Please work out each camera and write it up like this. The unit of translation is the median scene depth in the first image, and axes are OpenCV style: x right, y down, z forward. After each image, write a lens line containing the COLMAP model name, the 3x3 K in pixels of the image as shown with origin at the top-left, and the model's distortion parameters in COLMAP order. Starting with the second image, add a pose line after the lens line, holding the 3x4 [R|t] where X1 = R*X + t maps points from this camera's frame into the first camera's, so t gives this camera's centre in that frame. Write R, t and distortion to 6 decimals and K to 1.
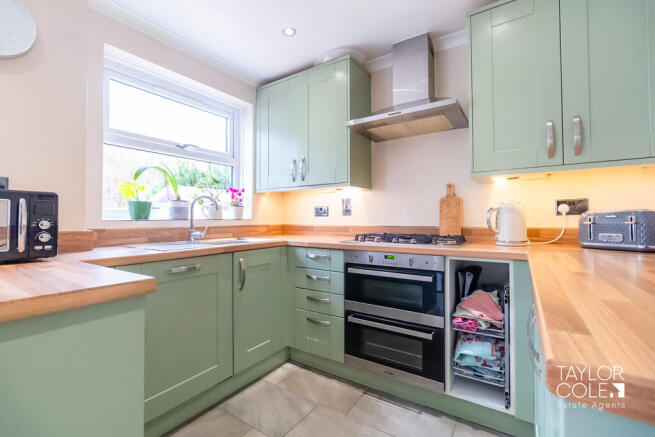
lens RADIAL K [[285.3, 0, 327.1], [0, 285.3, 217.0], [0, 0, 1]] dist [-0.001652, 0.000035]
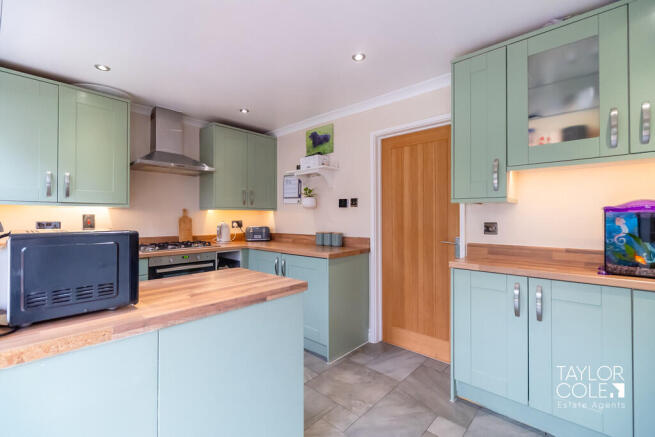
lens RADIAL K [[285.3, 0, 329.4], [0, 285.3, 217.4], [0, 0, 1]] dist [-0.001652, 0.000035]
pose [[0.138998, 0.004013, 0.990285, -1.037903], [-0.009141, 0.999954, -0.002769, -0.072025], [-0.990250, -0.008667, 0.139029, -0.021835]]
